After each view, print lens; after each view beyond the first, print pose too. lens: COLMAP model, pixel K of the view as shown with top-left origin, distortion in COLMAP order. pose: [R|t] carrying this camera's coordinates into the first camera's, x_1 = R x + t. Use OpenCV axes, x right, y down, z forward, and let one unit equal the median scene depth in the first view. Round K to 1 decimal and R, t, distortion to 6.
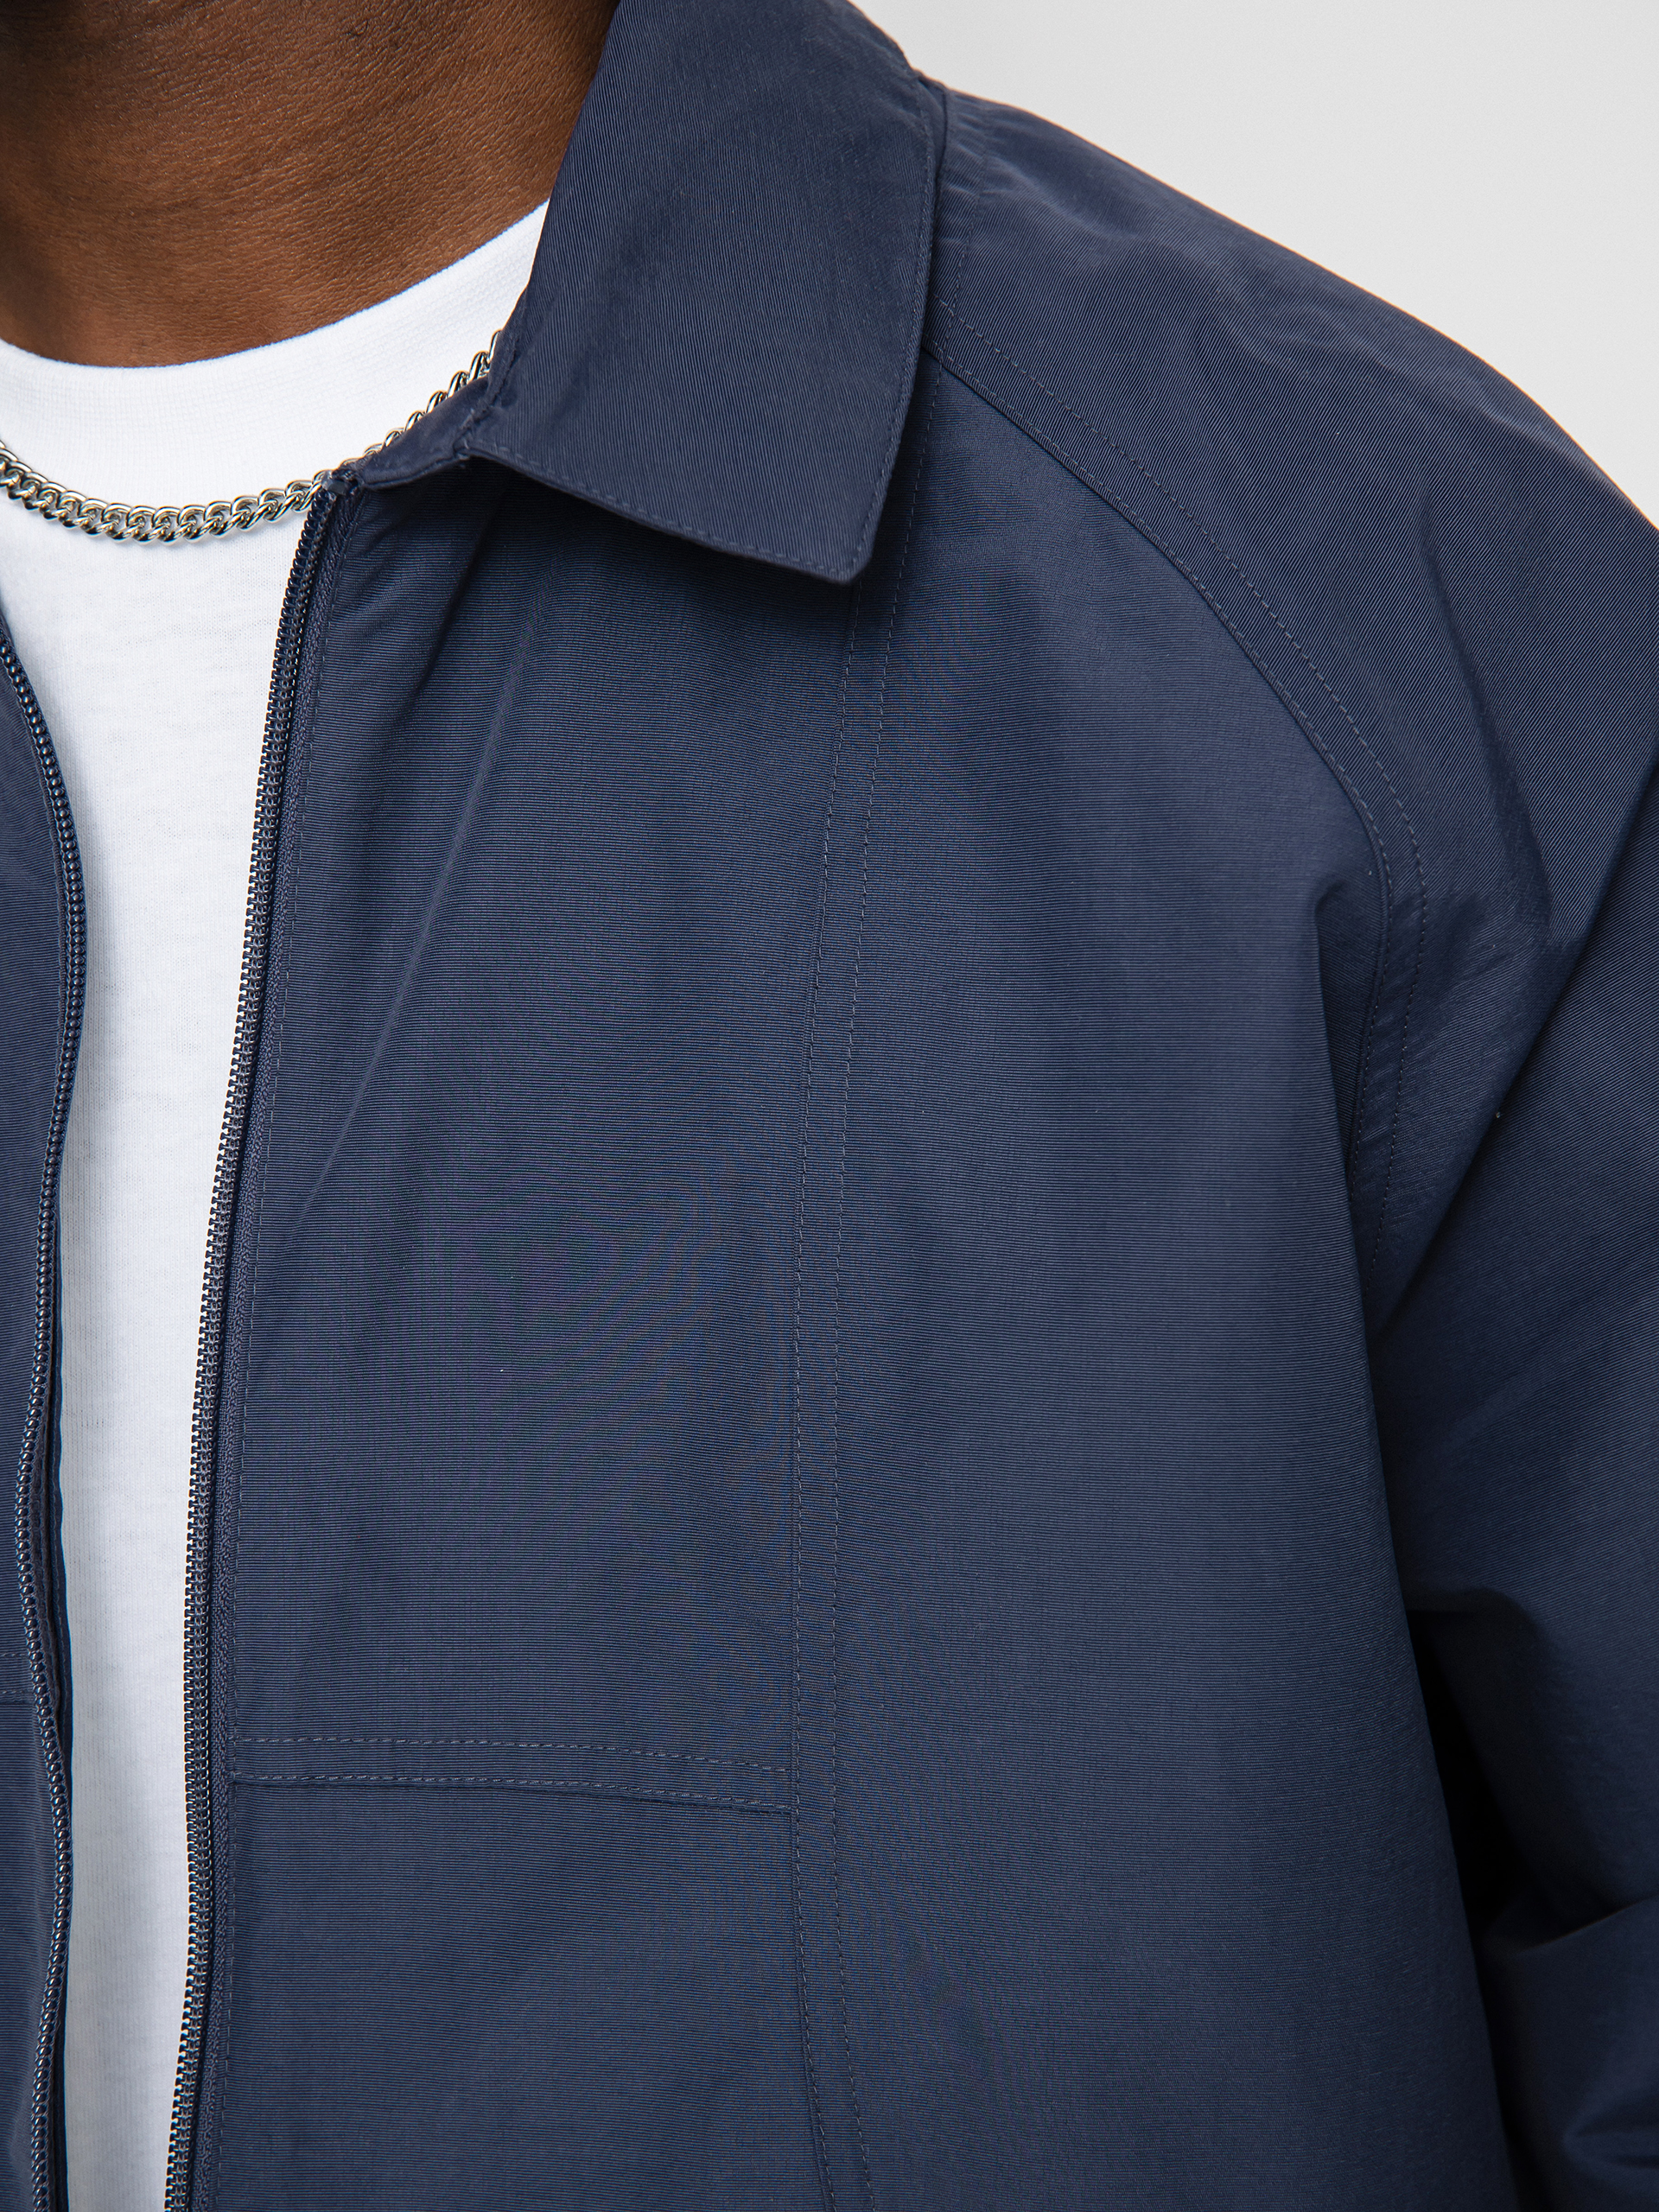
lens RADIAL K [[4384.0, 0, 828.6], [0, 4384.0, 1100.3], [0, 0, 1]] dist [0.164756, 0.000000]
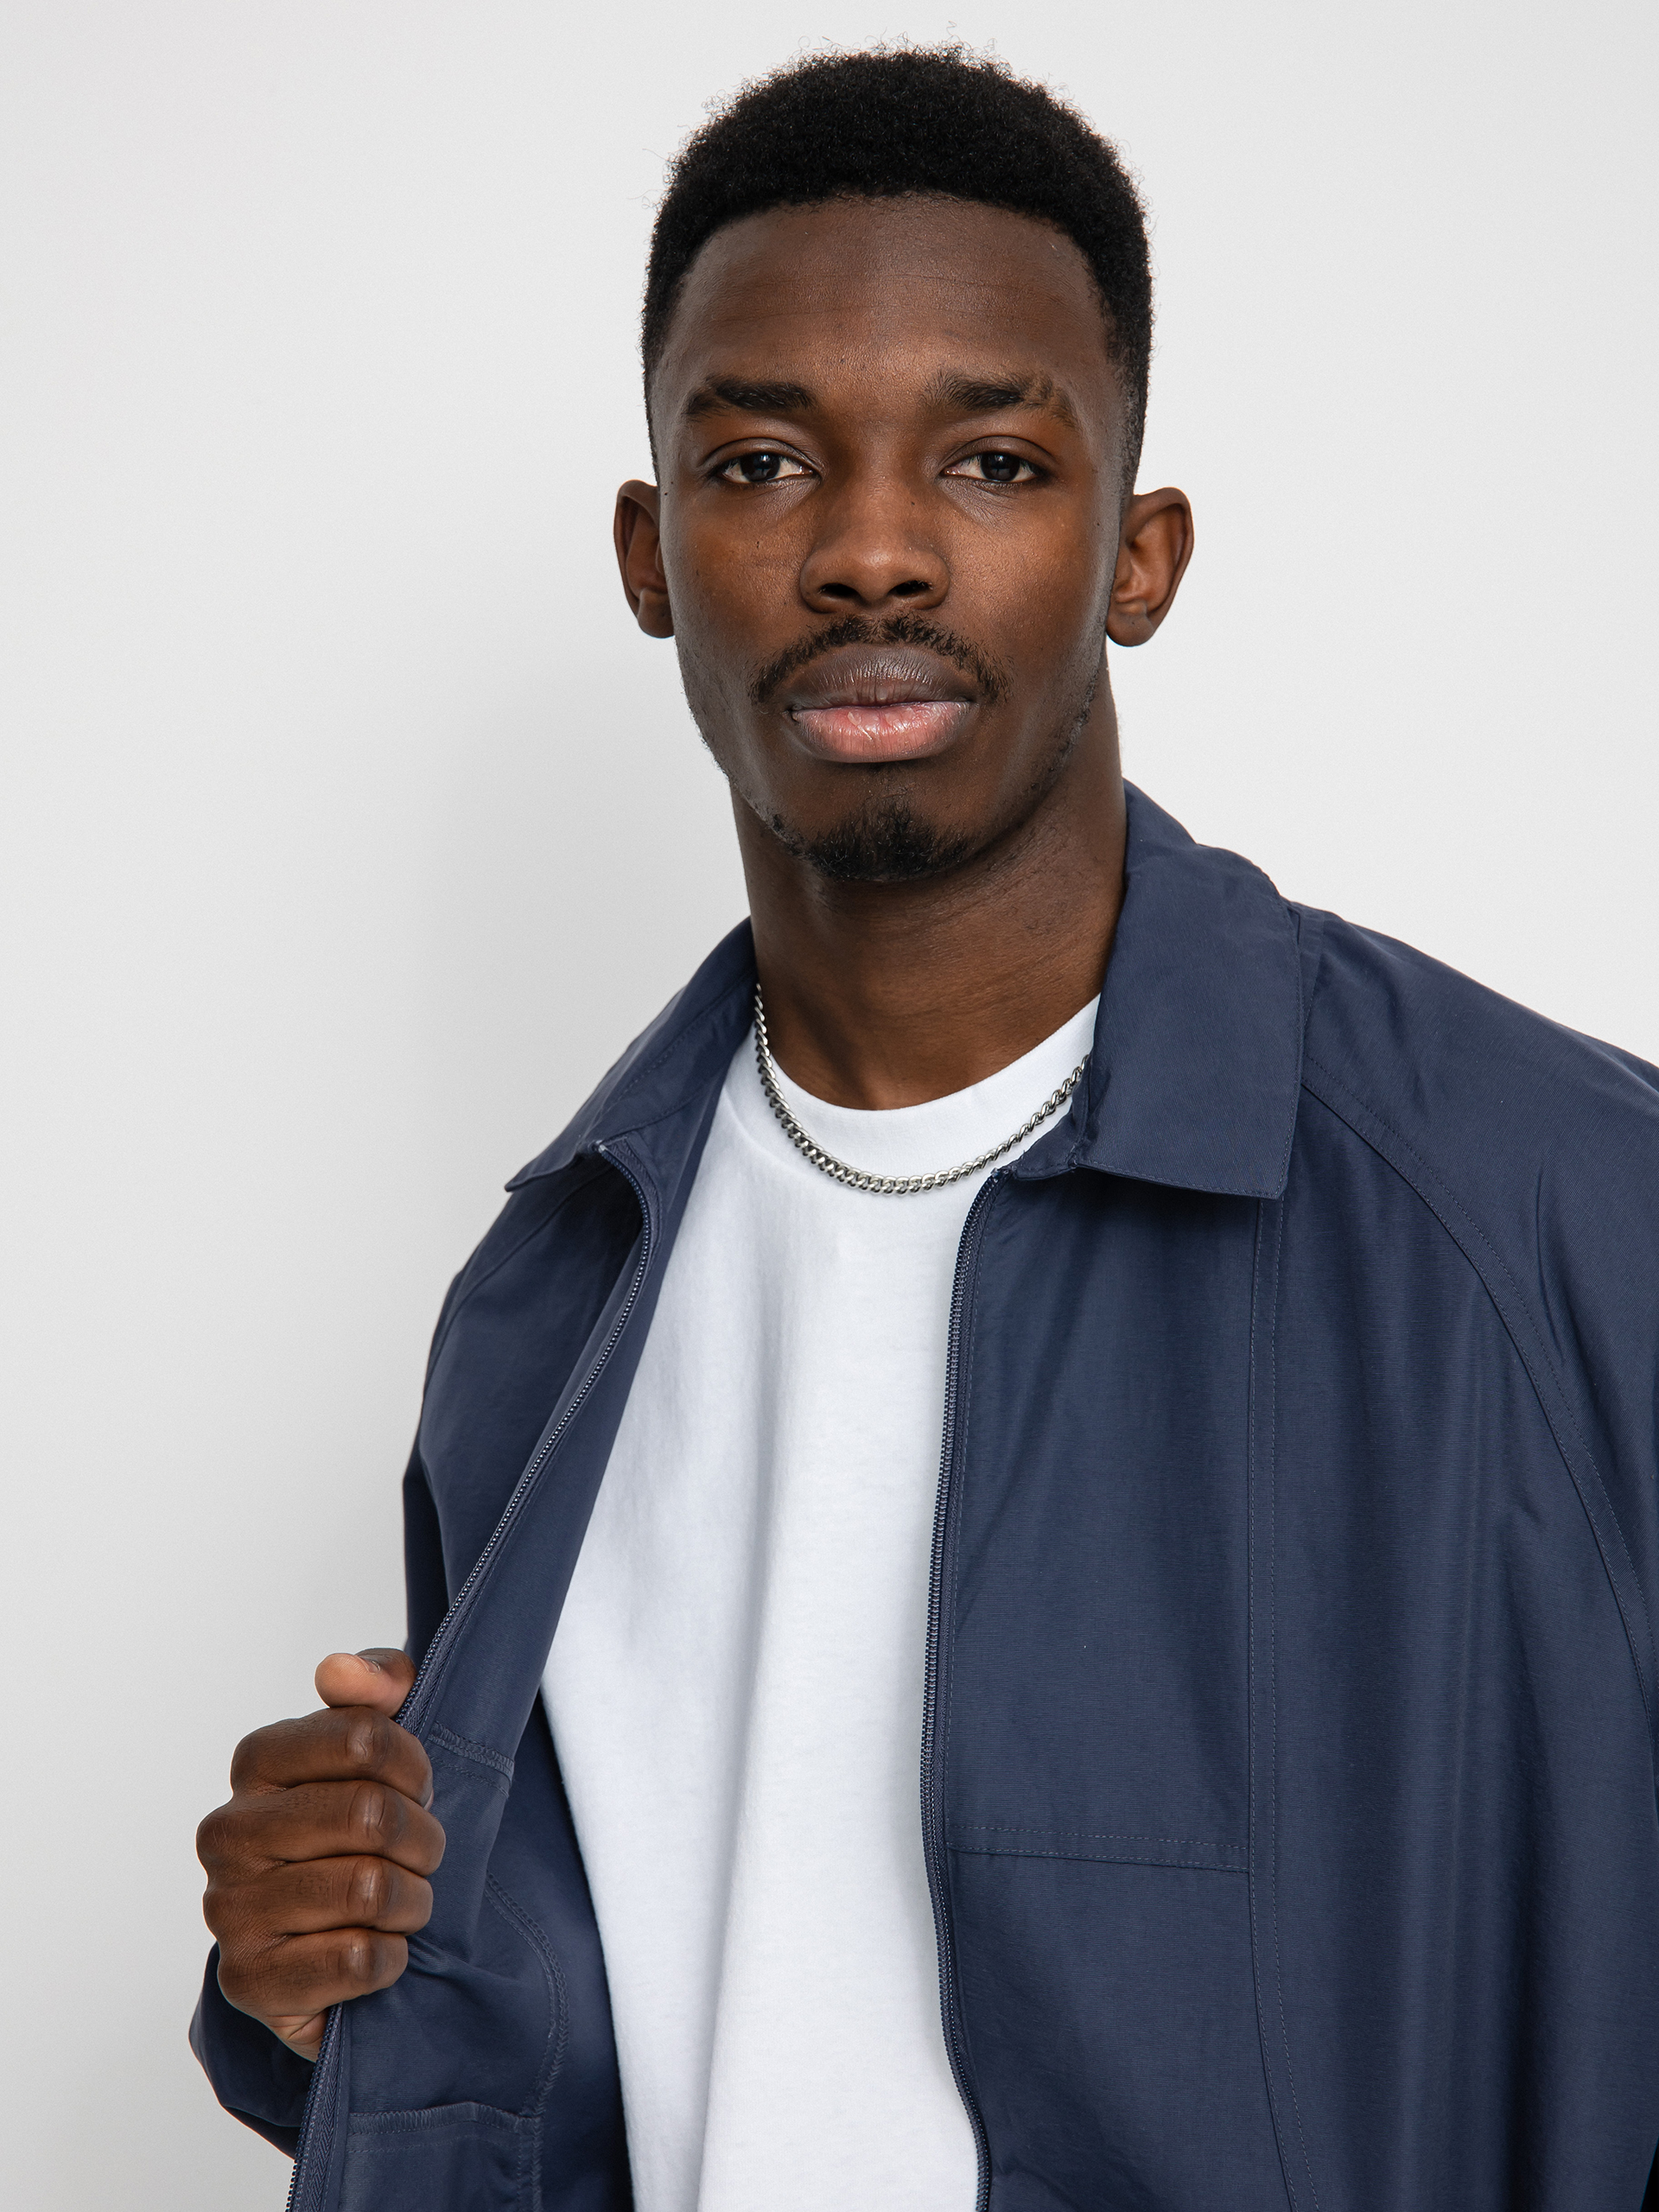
lens RADIAL K [[4384.0, 0, 832.7], [0, 4384.0, 1107.1], [0, 0, 1]] dist [0.164756, 0.000000]
pose [[0.994580, -0.004774, -0.103866, 0.010671], [-0.015160, 0.981611, -0.190290, 0.200763], [0.102864, 0.190834, 0.976218, -0.855040]]
